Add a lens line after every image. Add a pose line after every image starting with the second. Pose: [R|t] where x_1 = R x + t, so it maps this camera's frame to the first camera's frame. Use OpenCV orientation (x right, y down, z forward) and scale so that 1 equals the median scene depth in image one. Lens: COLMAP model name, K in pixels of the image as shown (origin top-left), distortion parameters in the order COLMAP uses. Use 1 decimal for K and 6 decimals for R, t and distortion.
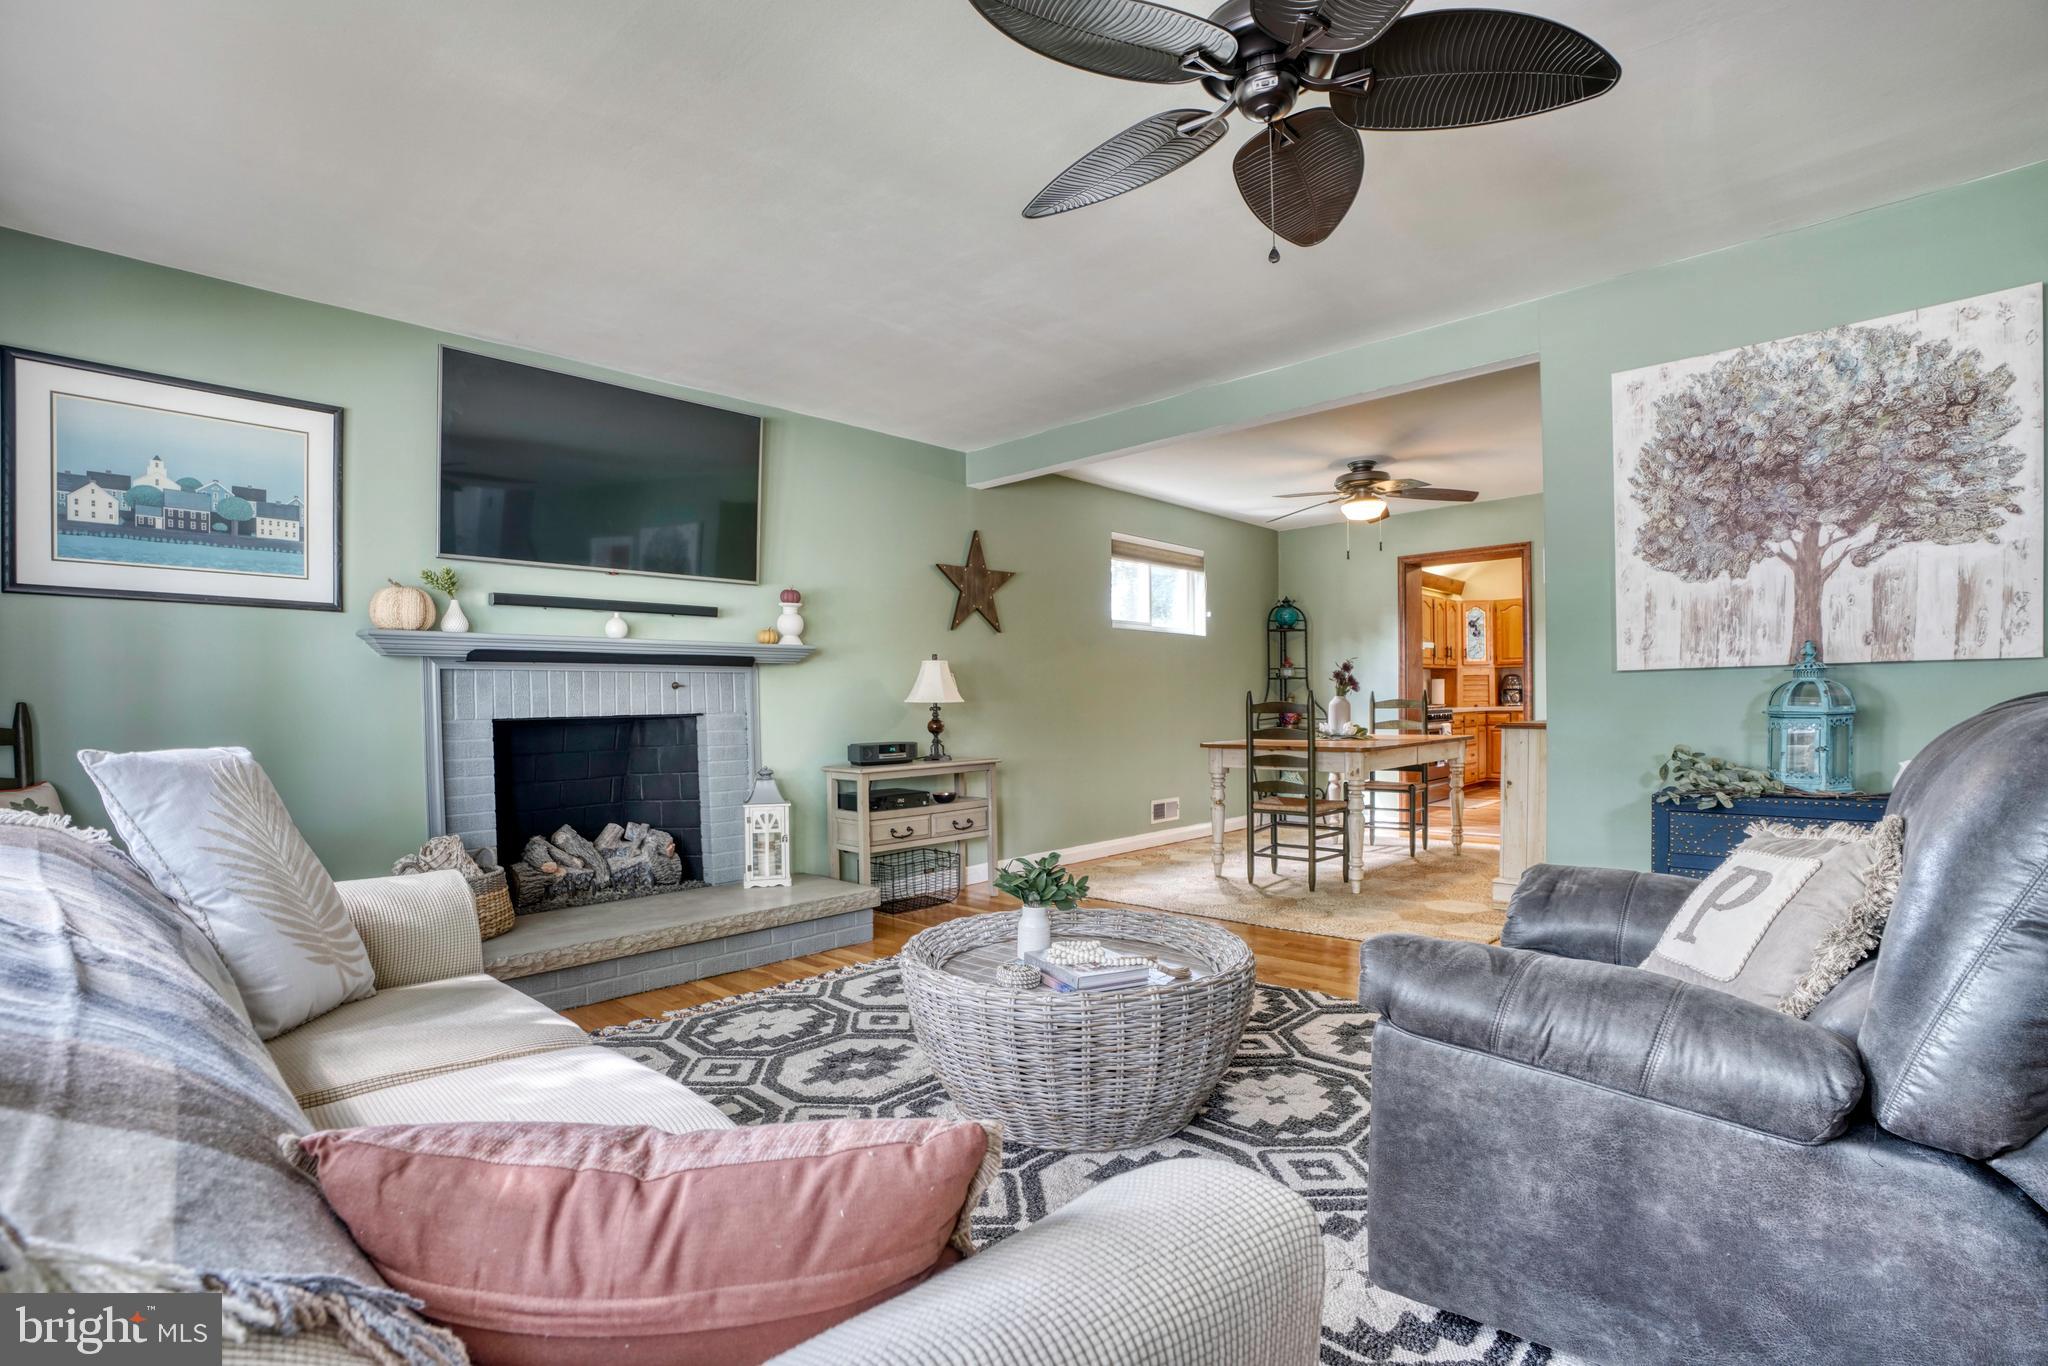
lens RADIAL K [[969.8, 0, 1018.2], [0, 969.8, 711.6], [0, 0, 1]] dist [-0.069484, 0.028827]
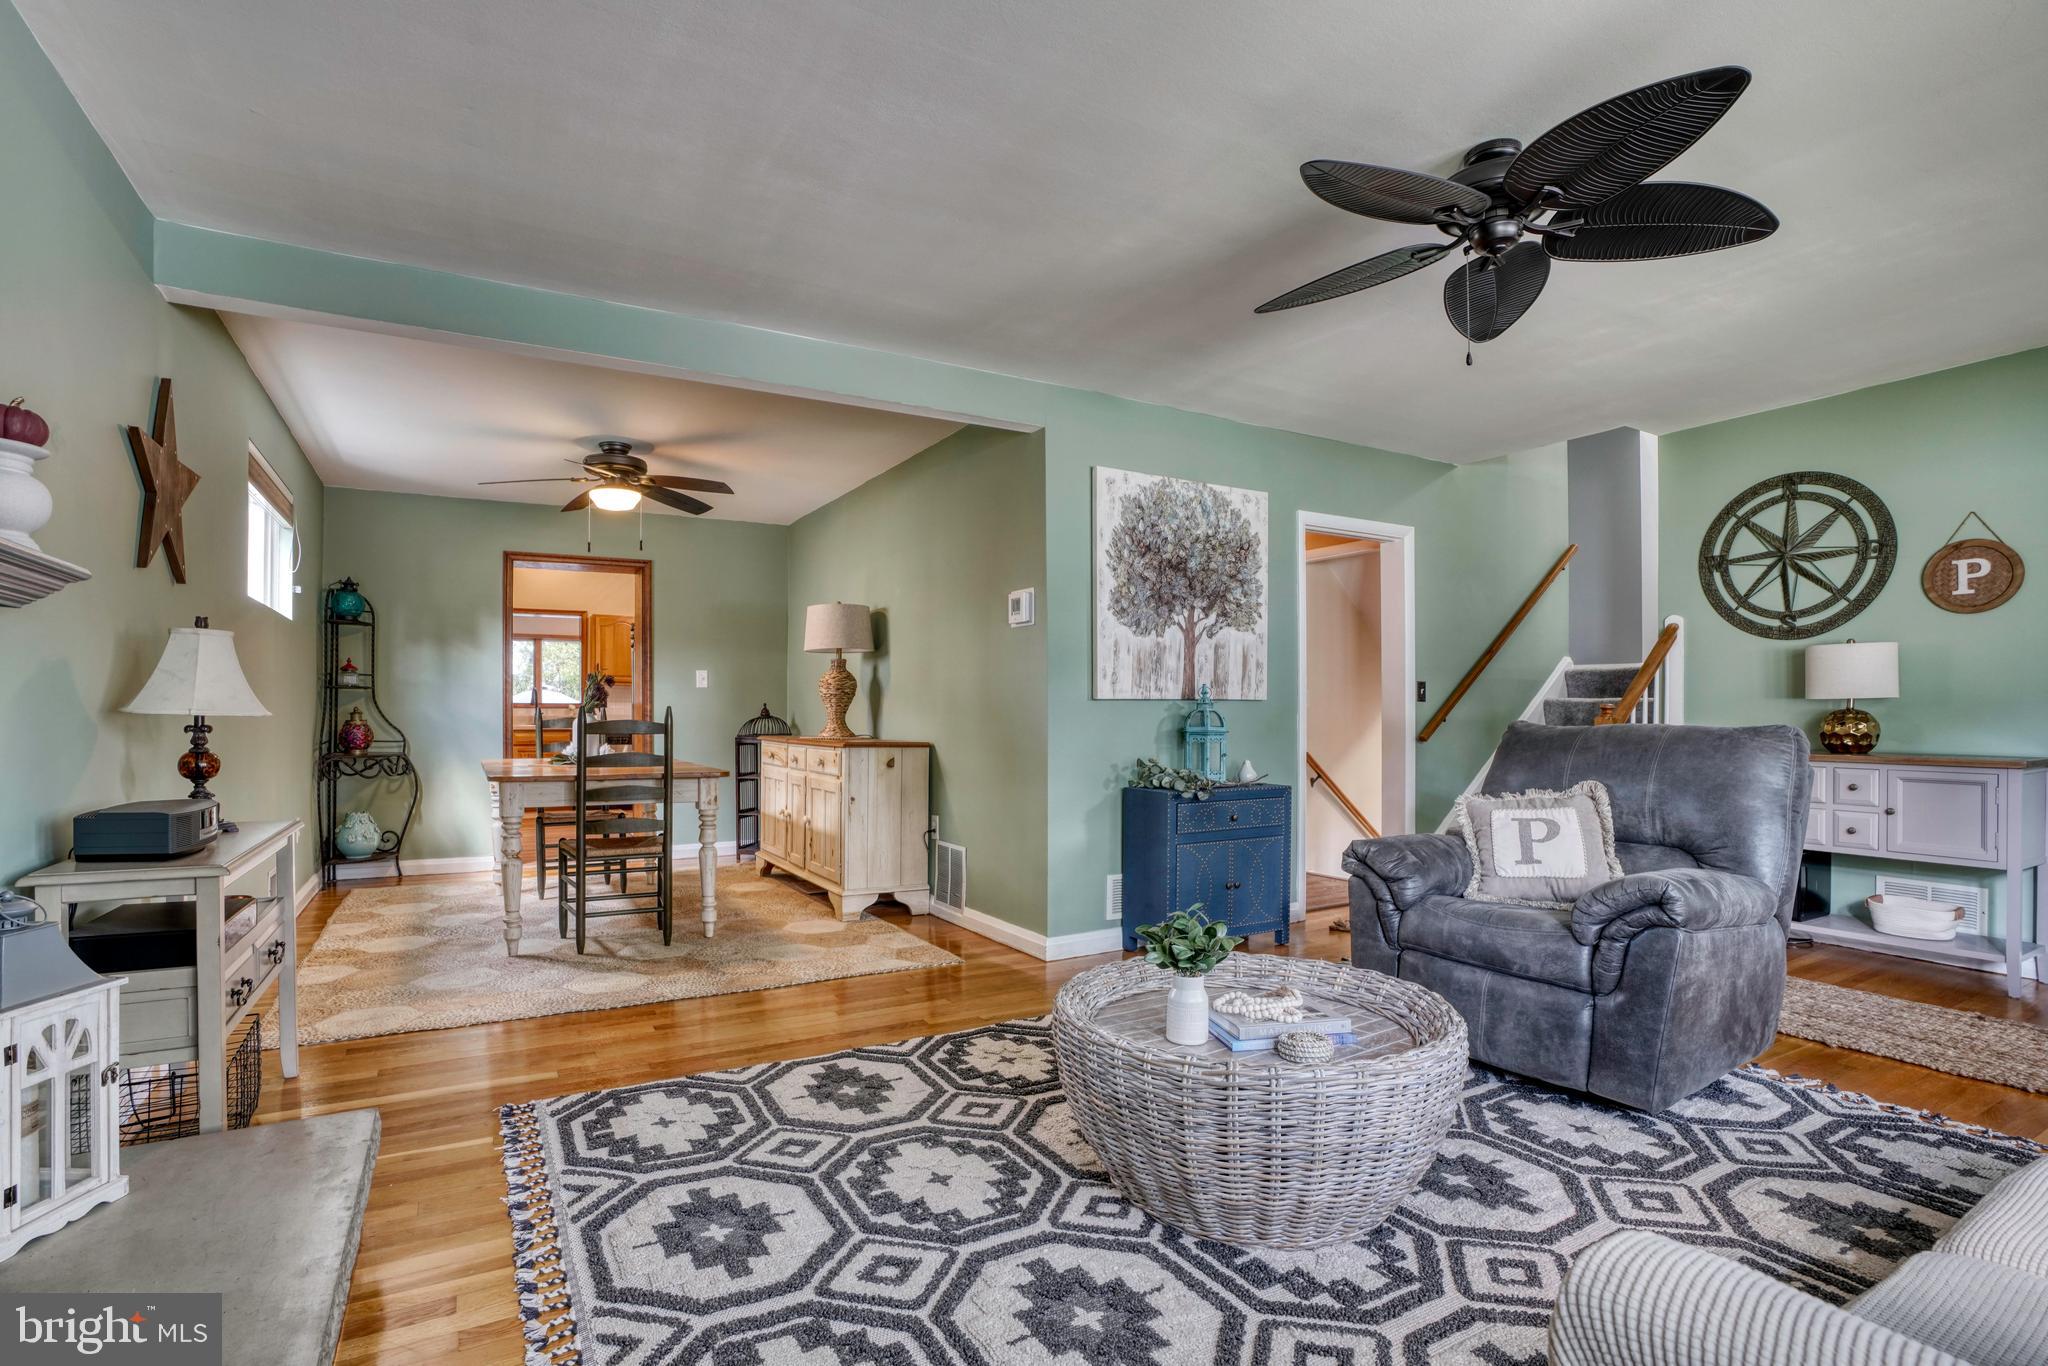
lens RADIAL K [[977.7, 0, 998.9], [0, 977.7, 695.0], [0, 0, 1]] dist [-0.098107, 0.052268]
pose [[0.292265, 0.032794, 0.955775, -0.672614], [0.002599, 0.999381, -0.035084, -0.003286], [-0.956334, 0.012738, 0.291999, 0.765705]]
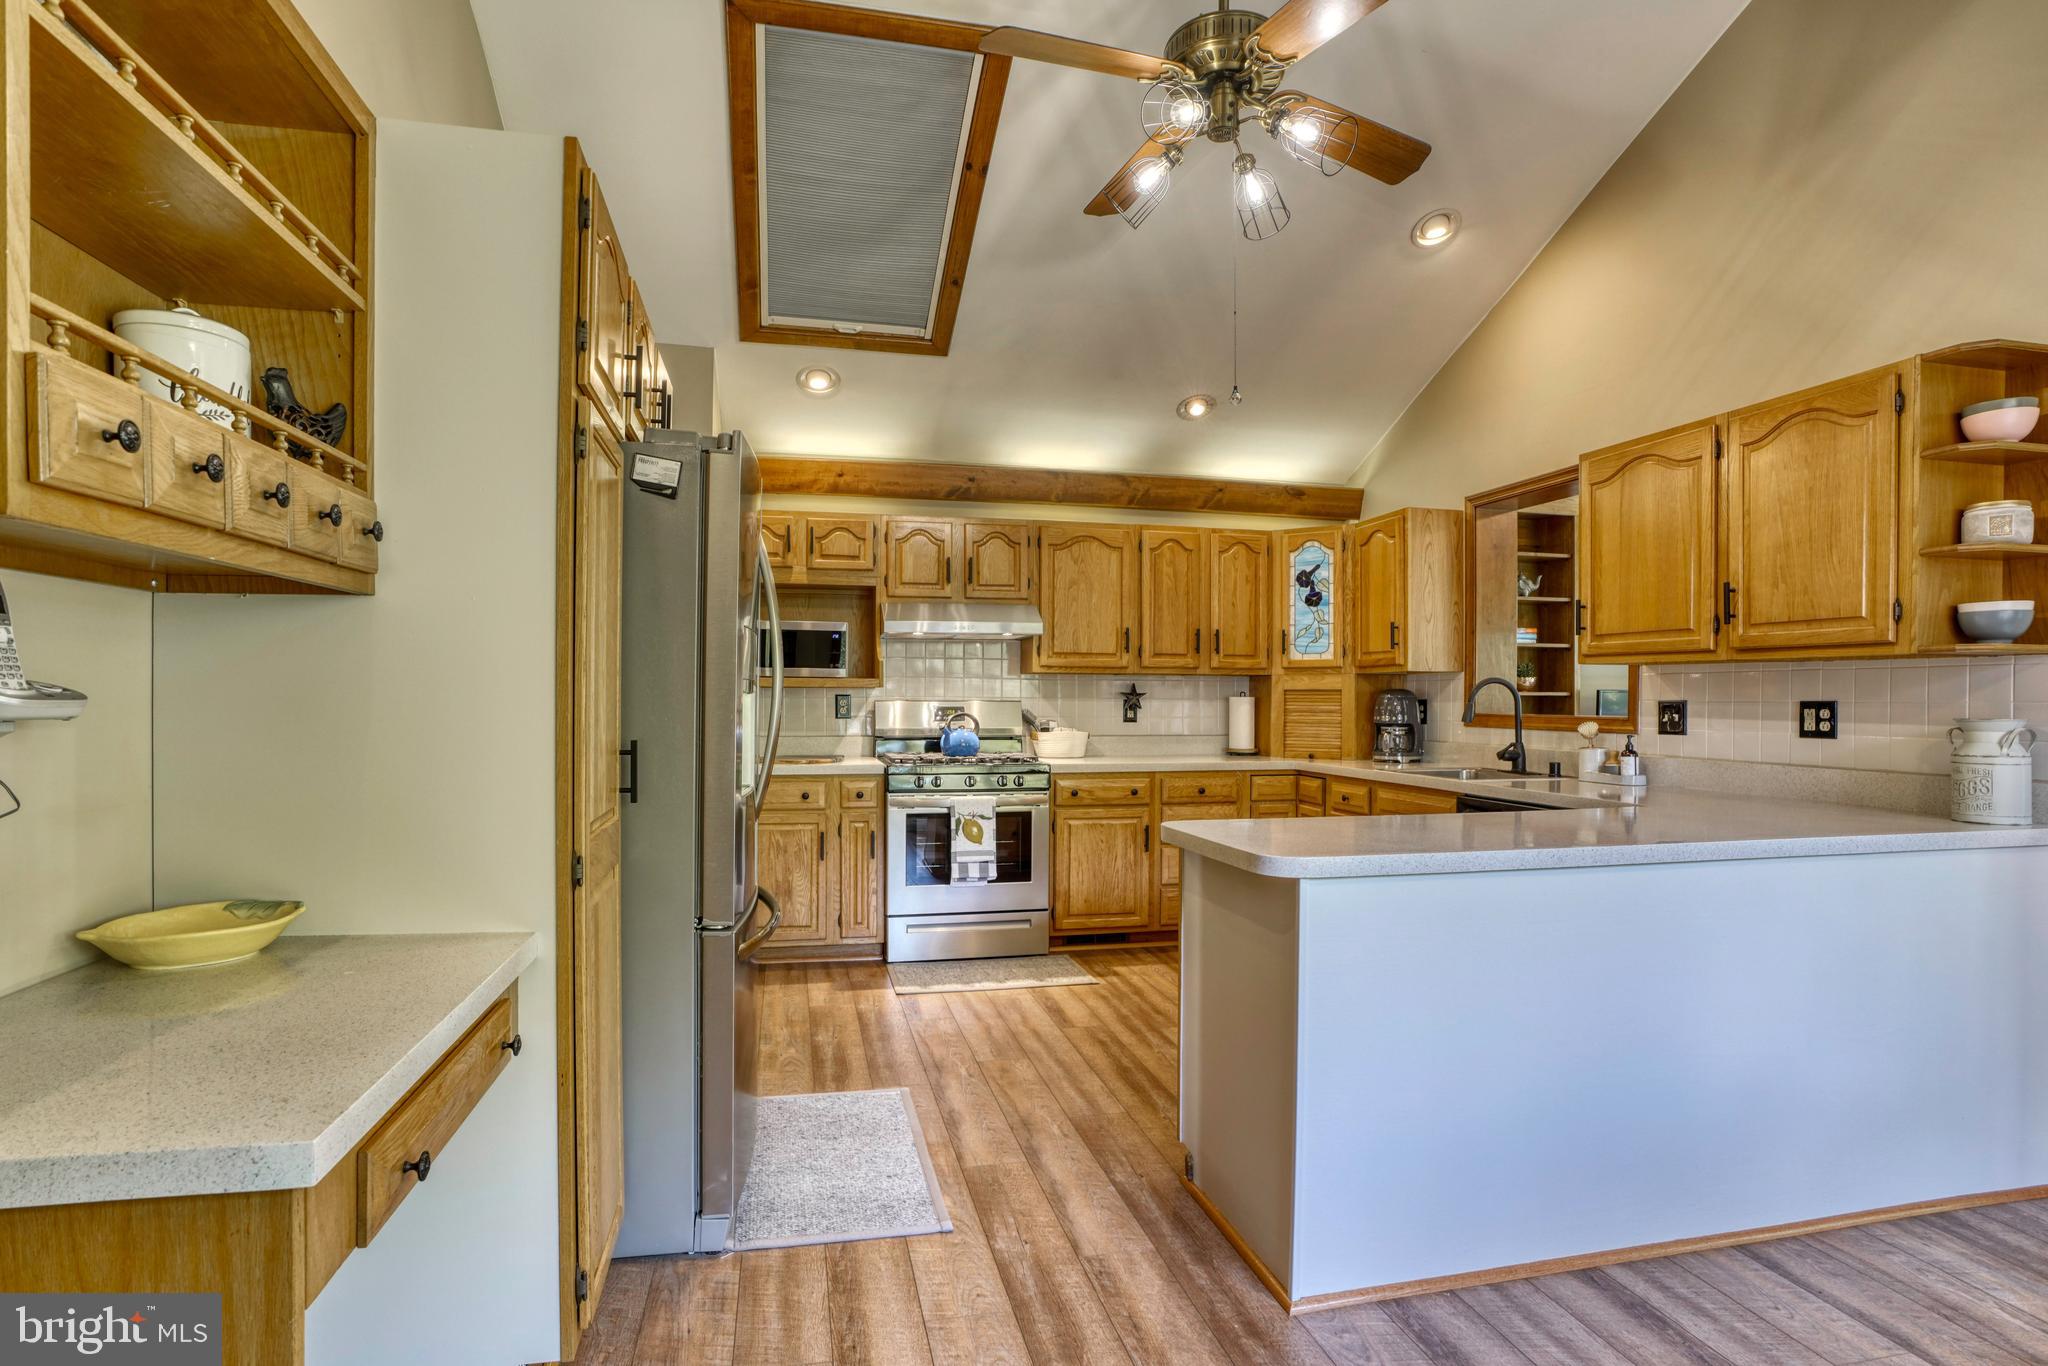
lens RADIAL K [[1060.3, 0, 1028.2], [0, 1060.3, 693.0], [0, 0, 1]] dist [-0.064734, 0.038469]
pose [[0.832880, 0.020330, -0.553080, 2.138951], [-0.024143, 0.999708, 0.000391, -0.110813], [0.552927, 0.013028, 0.833128, 1.650965]]
